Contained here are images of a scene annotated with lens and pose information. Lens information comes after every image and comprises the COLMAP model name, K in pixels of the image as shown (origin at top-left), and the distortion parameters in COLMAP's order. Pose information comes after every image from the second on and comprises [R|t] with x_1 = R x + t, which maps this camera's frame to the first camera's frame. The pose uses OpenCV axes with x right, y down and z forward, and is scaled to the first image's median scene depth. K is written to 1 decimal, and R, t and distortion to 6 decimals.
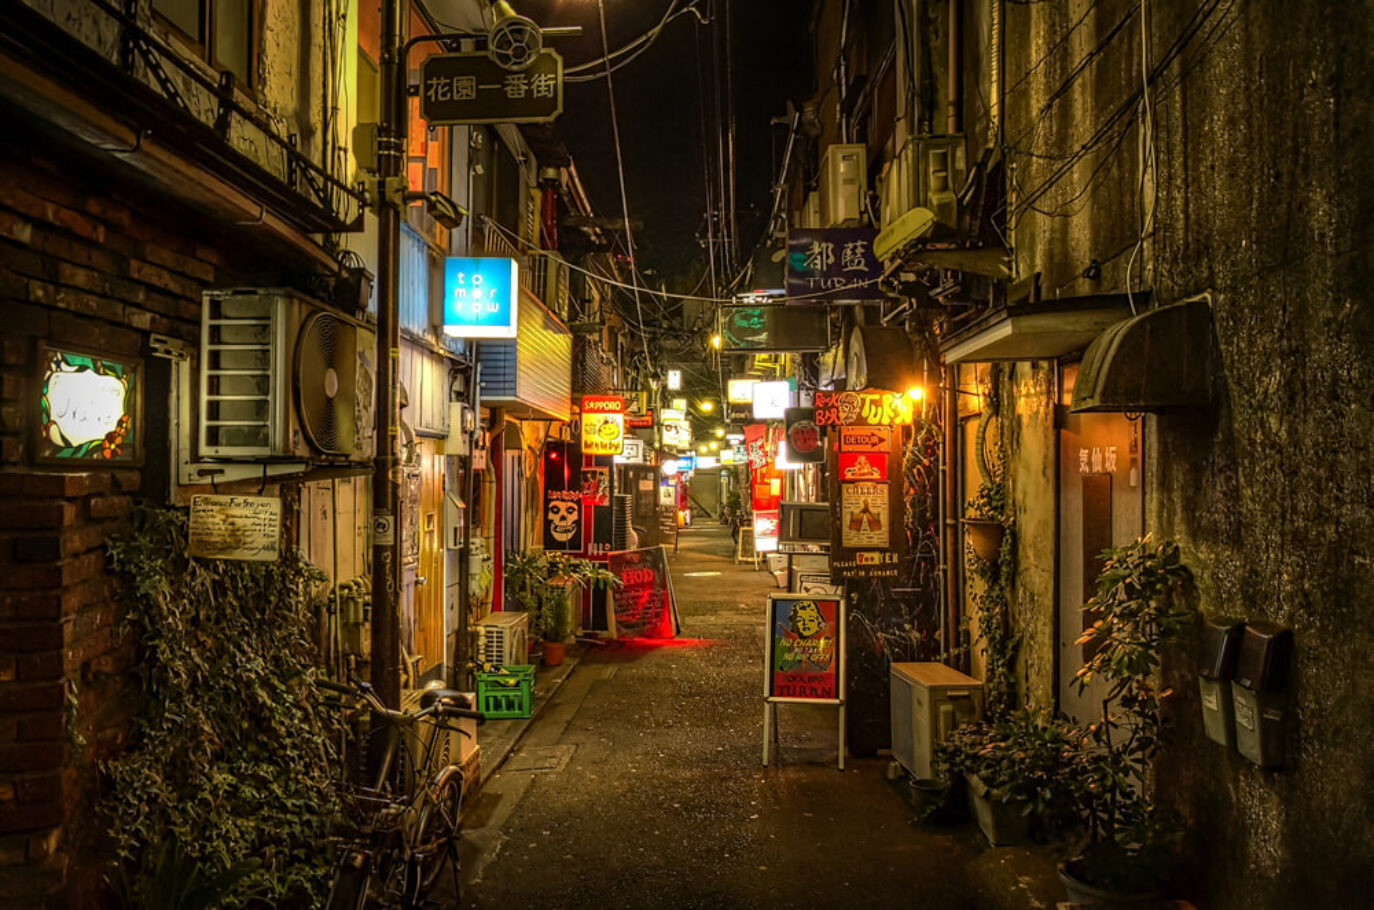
lens RADIAL K [[1032.0, 0, 687.0], [0, 1032.0, 455.0], [0, 0, 1]] dist [0.001916, -0.001123]
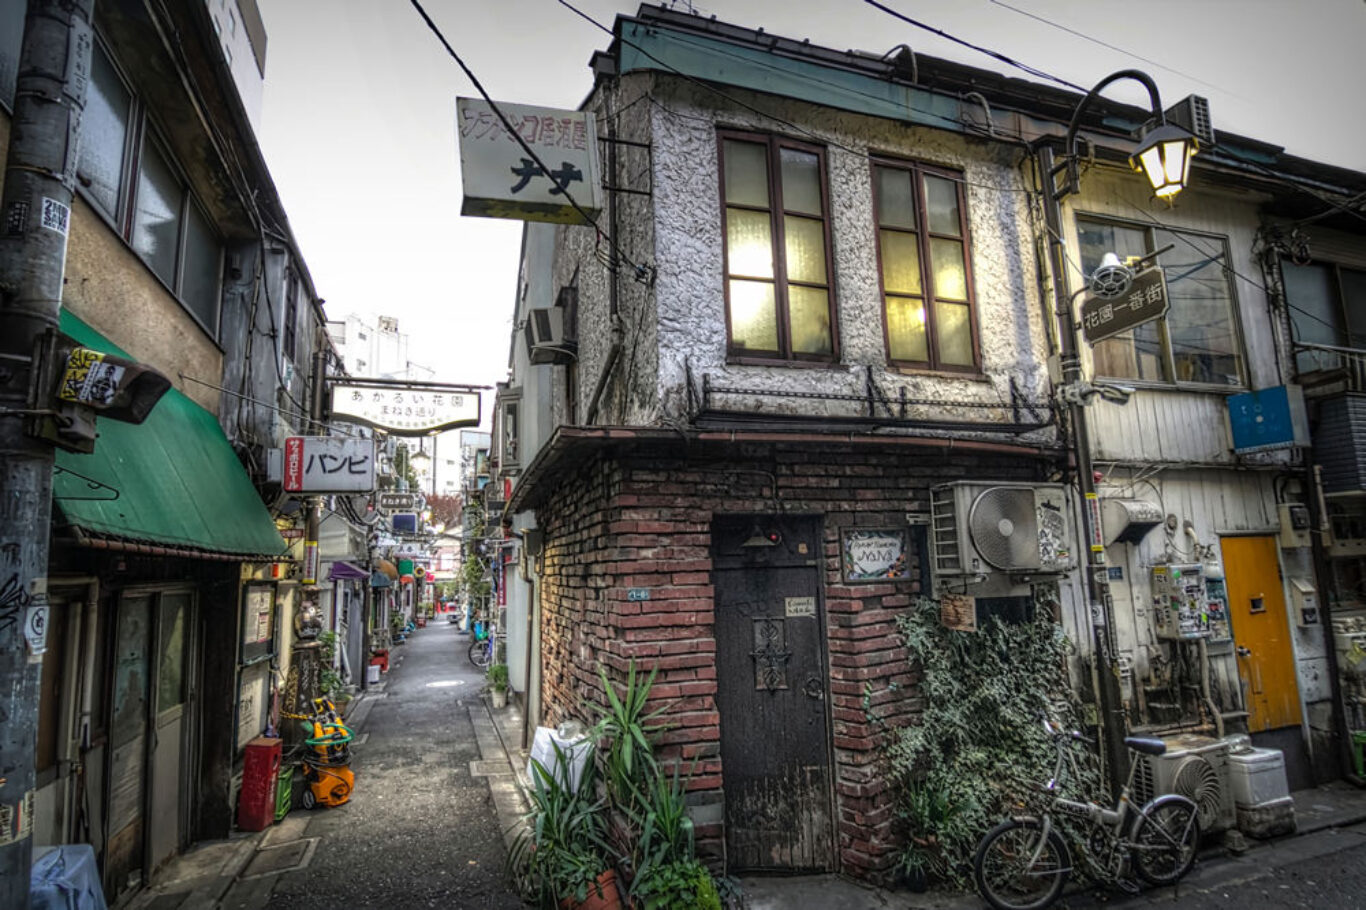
lens RADIAL K [[715.3, 0, 683.0], [0, 715.3, 455.0], [0, 0, 1]] dist [-0.001377, -0.000131]
pose [[0.351042, -0.164239, -0.921843, 0.492147], [0.056283, 0.986418, -0.154311, -0.030129], [0.934667, 0.002285, 0.355518, 0.064105]]
